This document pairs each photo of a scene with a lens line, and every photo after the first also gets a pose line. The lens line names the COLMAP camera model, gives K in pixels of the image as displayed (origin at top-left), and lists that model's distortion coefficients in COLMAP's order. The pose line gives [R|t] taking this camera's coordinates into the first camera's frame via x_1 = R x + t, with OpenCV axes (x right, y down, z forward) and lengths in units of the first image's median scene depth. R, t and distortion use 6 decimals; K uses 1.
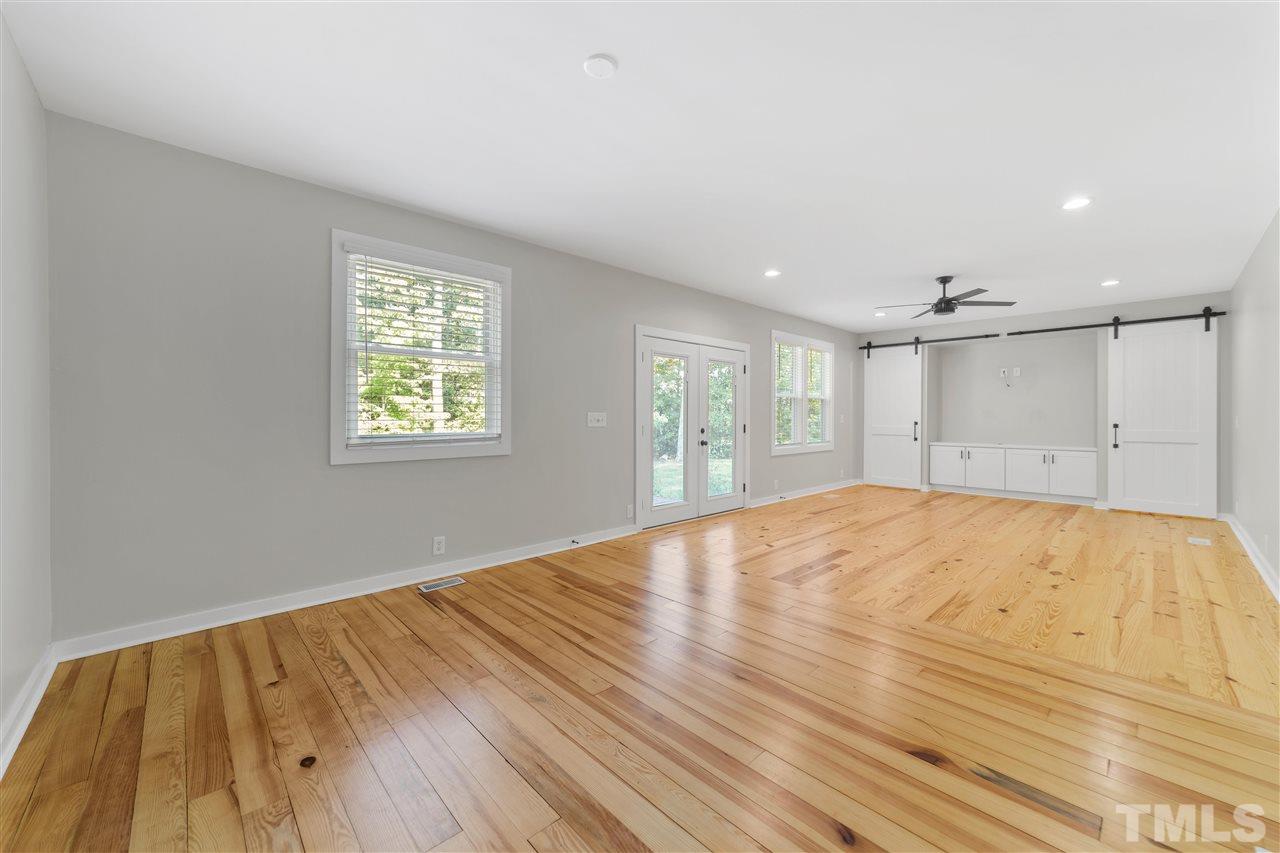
lens RADIAL K [[491.7, 0, 638.8], [0, 491.7, 427.4], [0, 0, 1]] dist [-0.023822, 0.013088]
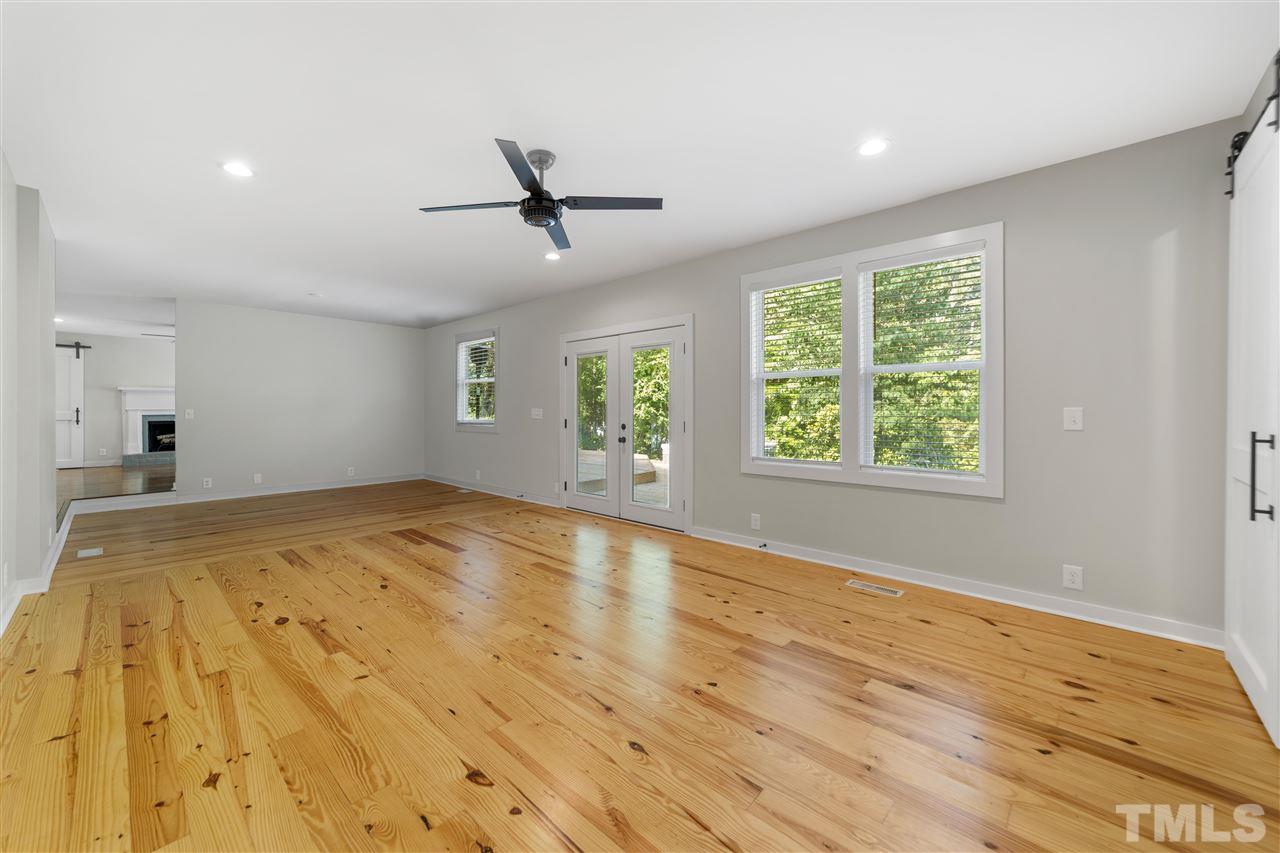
lens RADIAL K [[491.7, 0, 638.8], [0, 491.7, 427.4], [0, 0, 1]] dist [-0.023822, 0.013088]
pose [[0.071507, 0.033566, -0.996875, 0.886190], [-0.022622, 0.999231, 0.032023, -0.018447], [0.997184, 0.020262, 0.072211, 0.807926]]
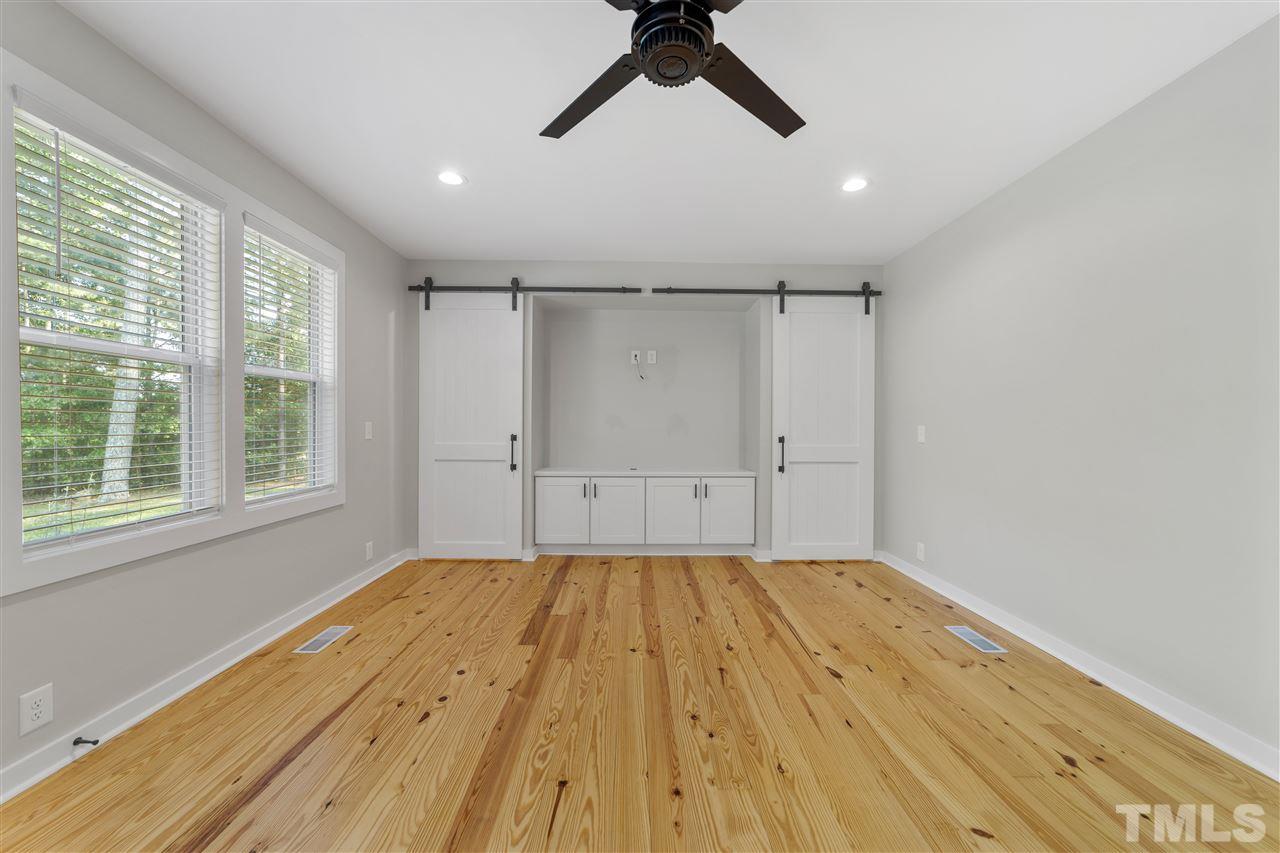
lens RADIAL K [[491.7, 0, 638.8], [0, 491.7, 427.4], [0, 0, 1]] dist [-0.023822, 0.013088]
pose [[0.672933, 0.000302, 0.739703, 0.299526], [0.011421, 0.999876, -0.010799, -0.014580], [-0.739615, 0.015715, 0.672847, 0.617055]]
